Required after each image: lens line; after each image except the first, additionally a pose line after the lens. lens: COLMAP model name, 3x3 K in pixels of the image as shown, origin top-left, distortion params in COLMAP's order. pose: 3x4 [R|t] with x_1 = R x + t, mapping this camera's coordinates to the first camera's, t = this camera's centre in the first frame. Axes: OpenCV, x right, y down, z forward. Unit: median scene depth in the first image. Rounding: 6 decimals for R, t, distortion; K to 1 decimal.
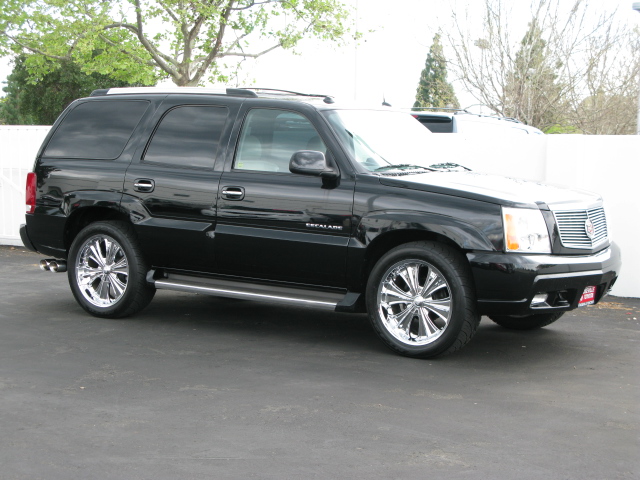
lens RADIAL K [[1264.7, 0, 319.8], [0, 1264.7, 241.6], [0, 0, 1]] dist [0.145405, 0.000000]
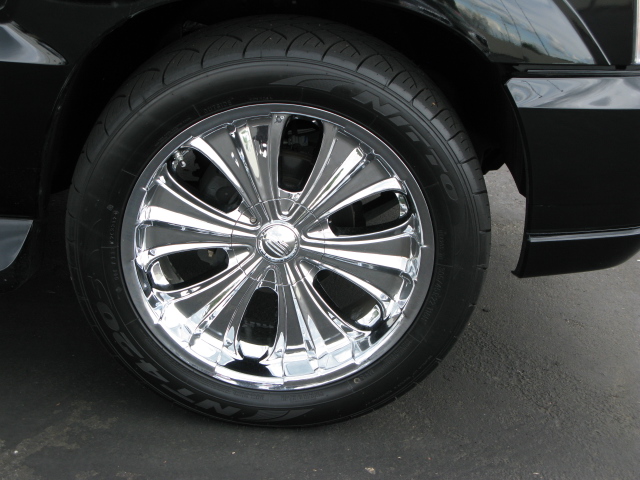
lens RADIAL K [[1264.7, 0, 318.8], [0, 1264.7, 242.4], [0, 0, 1]] dist [0.145405, 0.000000]
pose [[0.821739, -0.197754, 0.534452, -0.062996], [-0.004557, 0.935548, 0.353171, -0.050417], [-0.569846, -0.292650, 0.767875, 0.764644]]
